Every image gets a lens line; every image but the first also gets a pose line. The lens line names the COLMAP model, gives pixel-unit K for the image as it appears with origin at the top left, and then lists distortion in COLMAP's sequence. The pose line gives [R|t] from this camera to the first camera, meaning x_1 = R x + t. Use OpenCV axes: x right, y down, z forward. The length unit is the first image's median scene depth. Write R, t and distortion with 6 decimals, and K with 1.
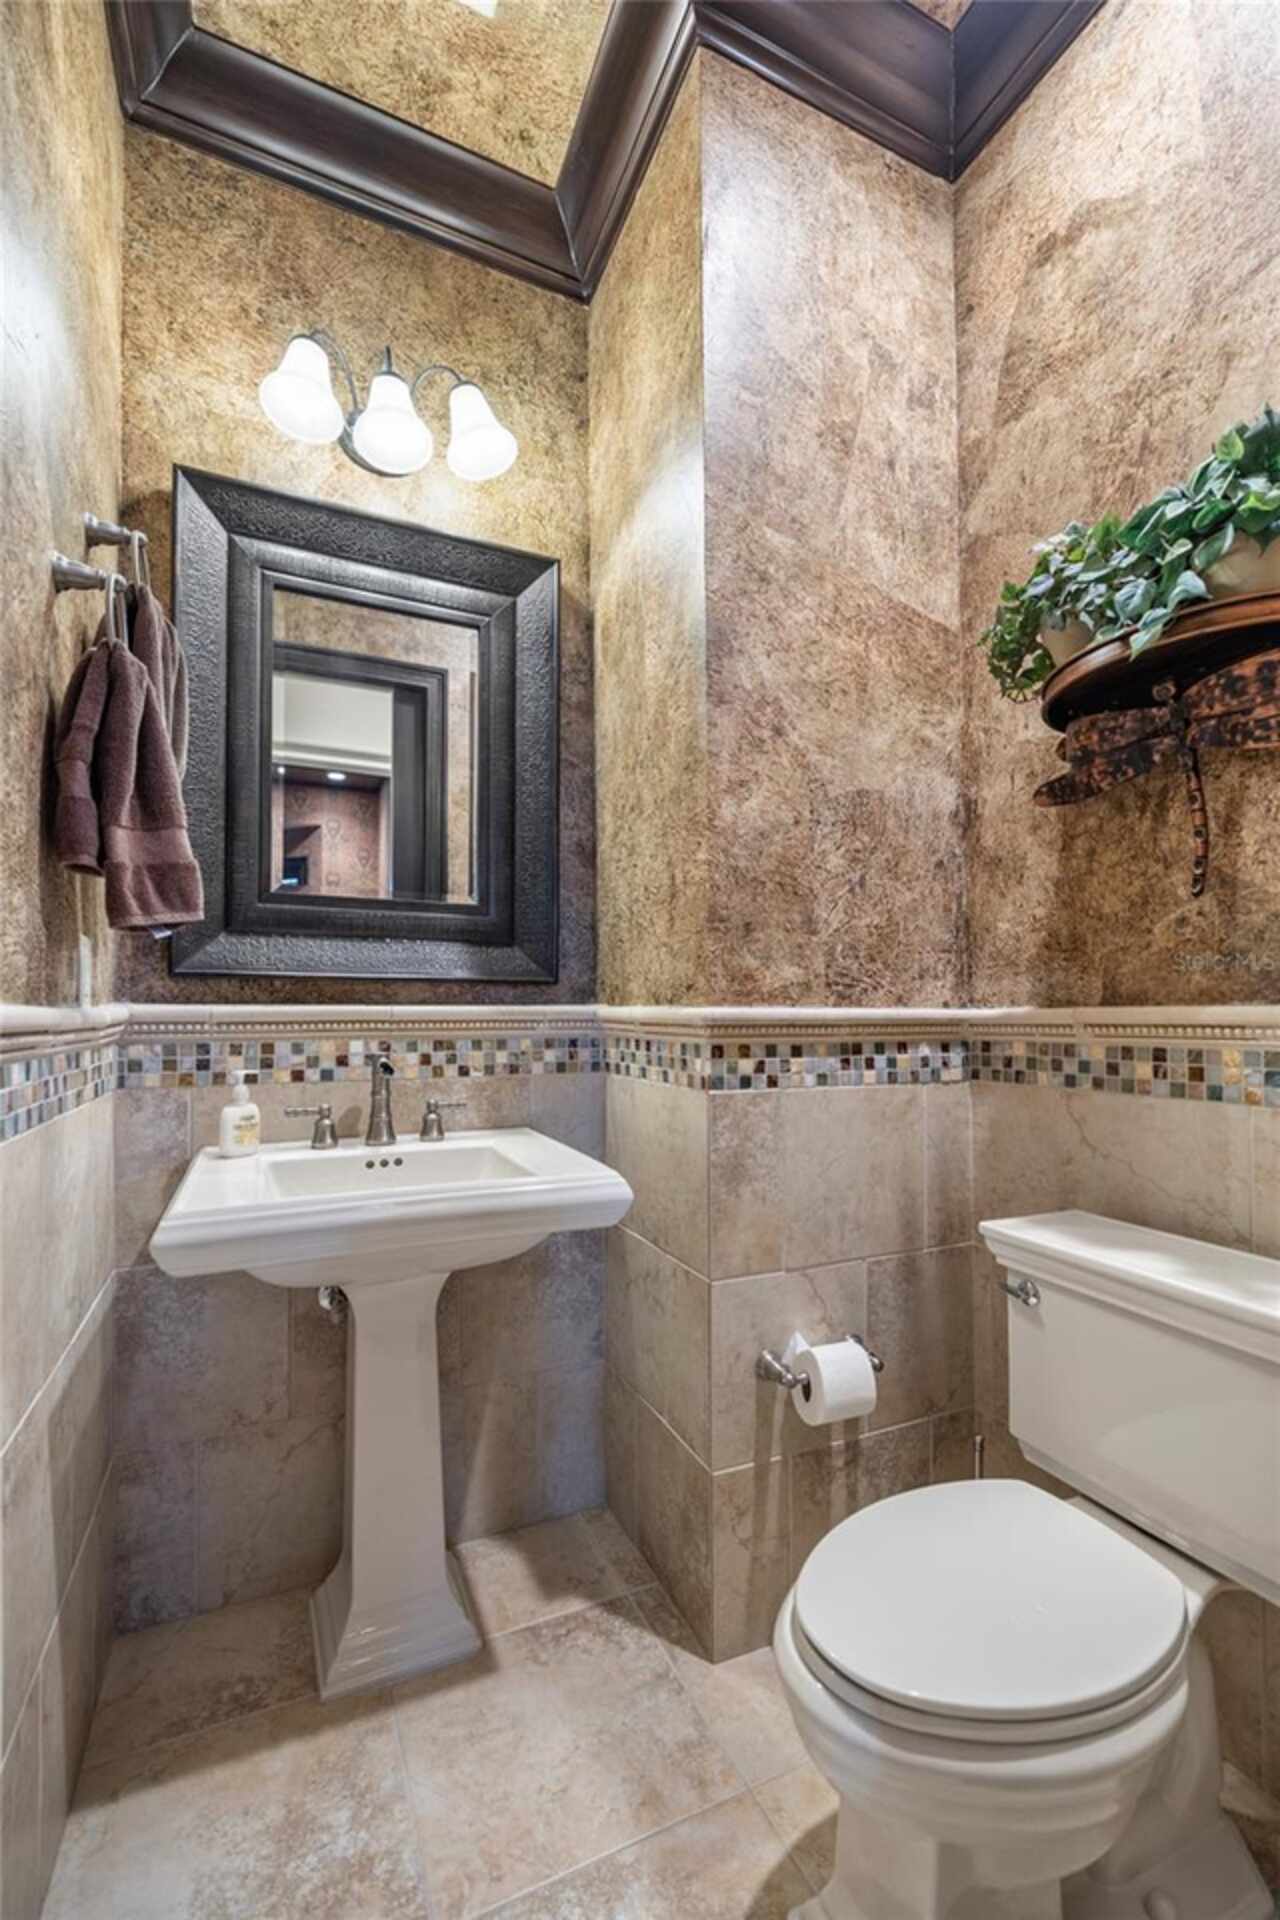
lens RADIAL K [[812.5, 0, 643.8], [0, 812.5, 991.8], [0, 0, 1]] dist [-0.001046, -0.000131]
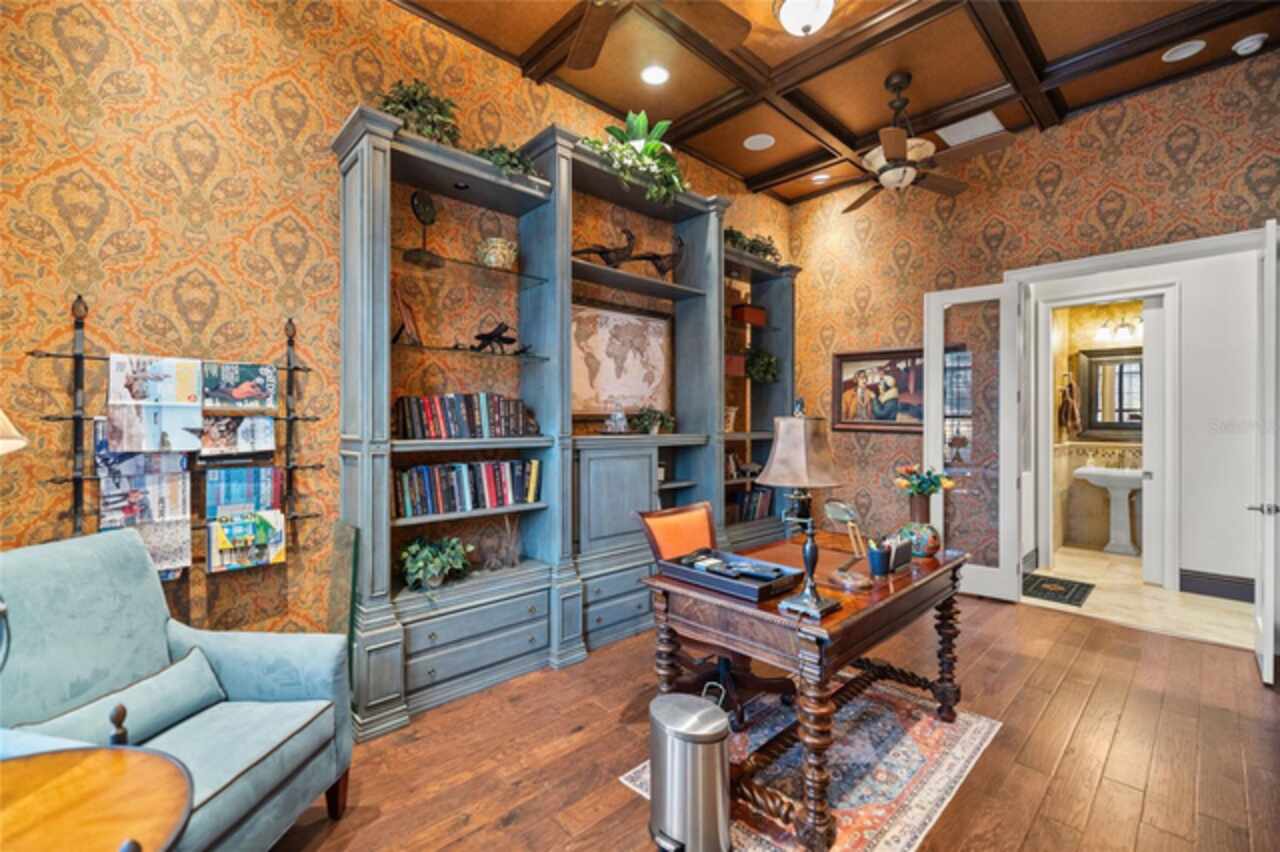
lens RADIAL K [[541.7, 0, 638.5], [0, 541.7, 428.0], [0, 0, 1]] dist [-0.001046, -0.000131]
pose [[0.321498, 0.006223, -0.946890, 2.224639], [0.023977, 0.999604, 0.014710, -0.234024], [0.946607, -0.027433, 0.321222, -3.457655]]
